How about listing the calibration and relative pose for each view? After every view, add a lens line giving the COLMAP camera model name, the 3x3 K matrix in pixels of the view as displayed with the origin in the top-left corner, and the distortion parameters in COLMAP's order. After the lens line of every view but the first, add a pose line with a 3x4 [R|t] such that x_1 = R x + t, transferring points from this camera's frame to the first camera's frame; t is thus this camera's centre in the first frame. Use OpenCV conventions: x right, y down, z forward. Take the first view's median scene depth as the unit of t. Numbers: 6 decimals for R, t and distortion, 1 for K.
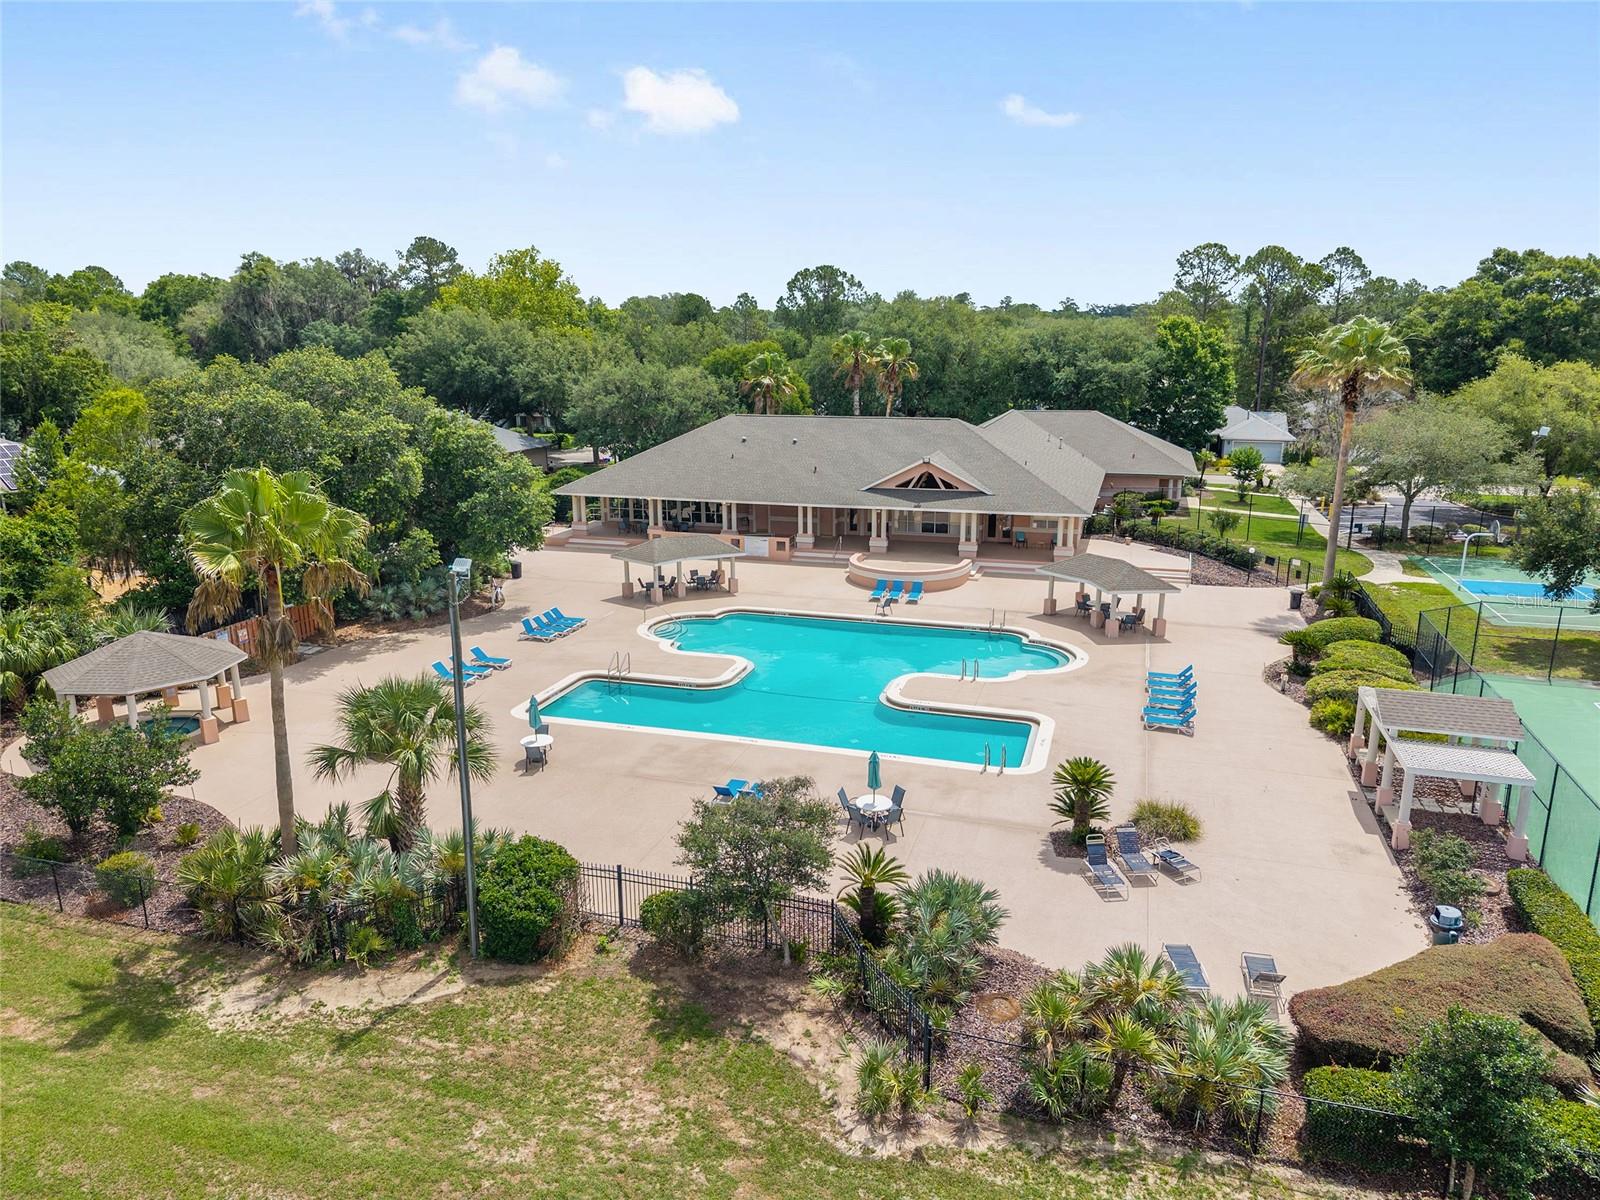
lens RADIAL K [[1026.0, 0, 844.6], [0, 1026.0, 598.0], [0, 0, 1]] dist [0.004409, -0.000652]
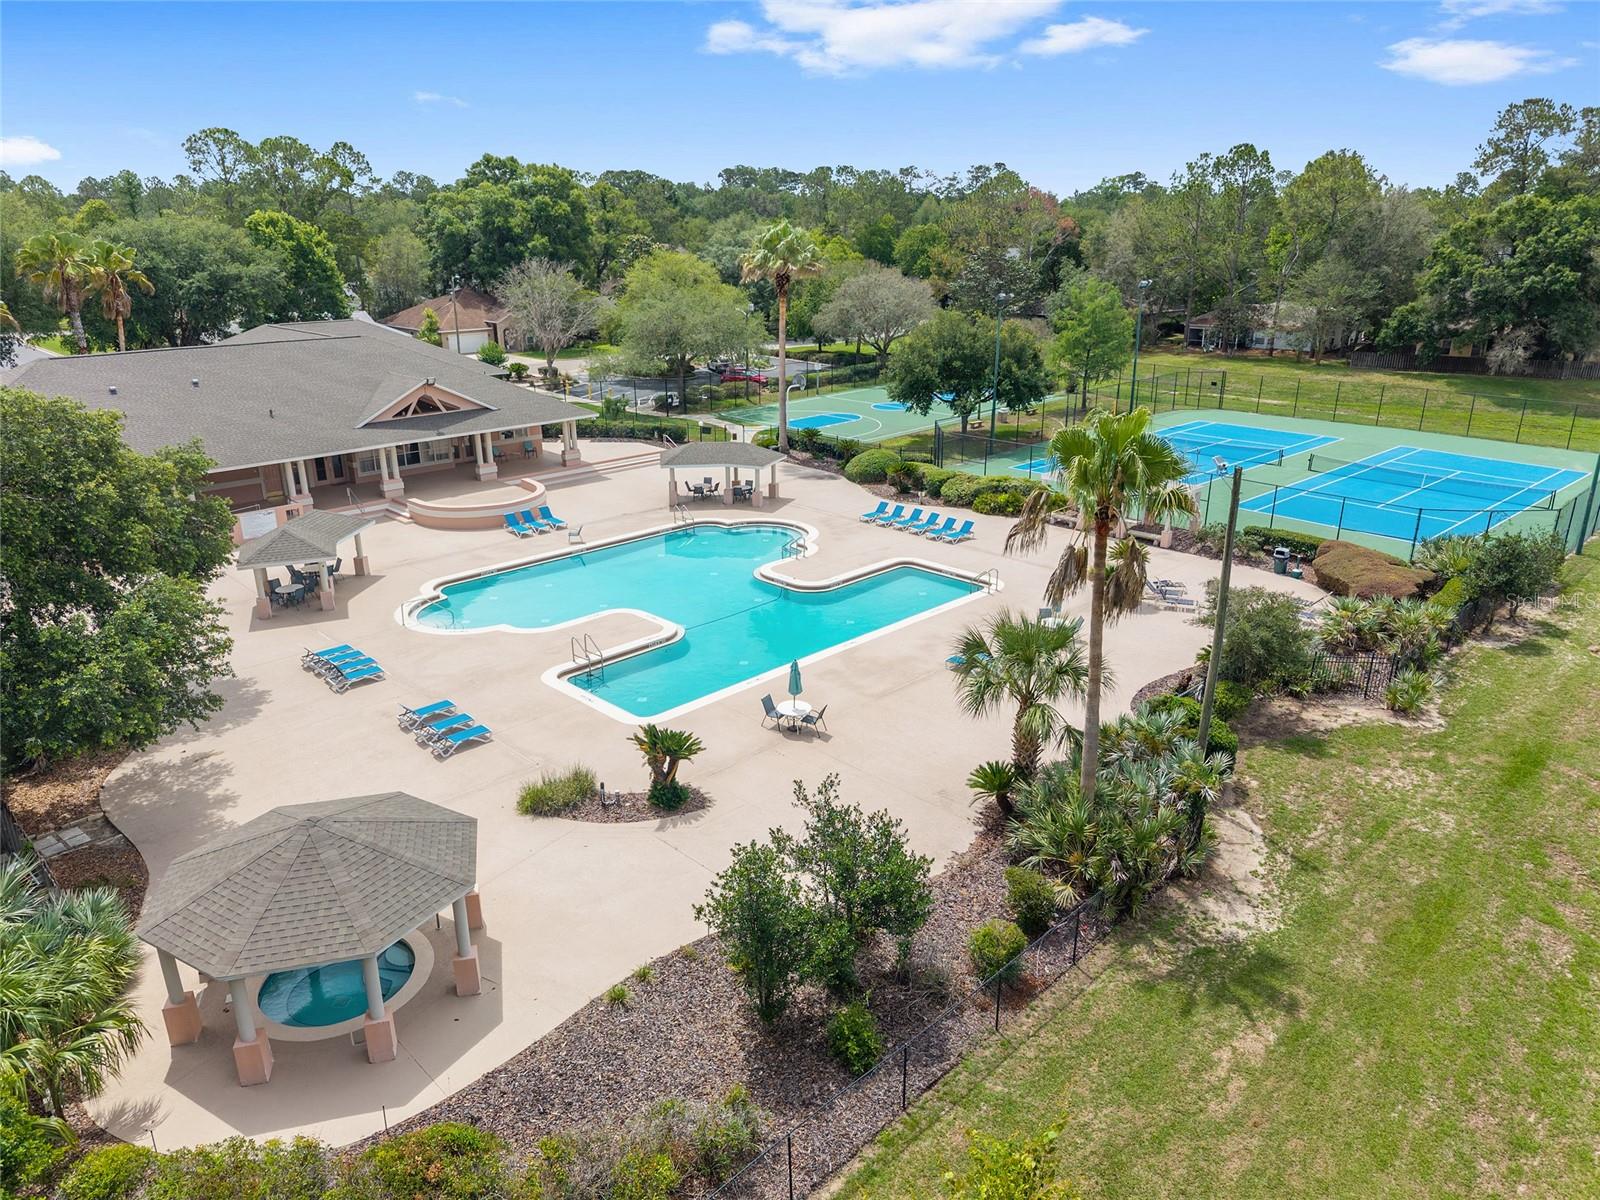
lens RADIAL K [[1026.0, 0, 844.6], [0, 1026.0, 598.0], [0, 0, 1]] dist [0.004409, -0.000652]
pose [[0.496920, -0.294726, 0.816215, -0.664281], [0.218085, 0.952788, 0.211269, -0.086753], [-0.839946, 0.073021, 0.537734, 0.334532]]
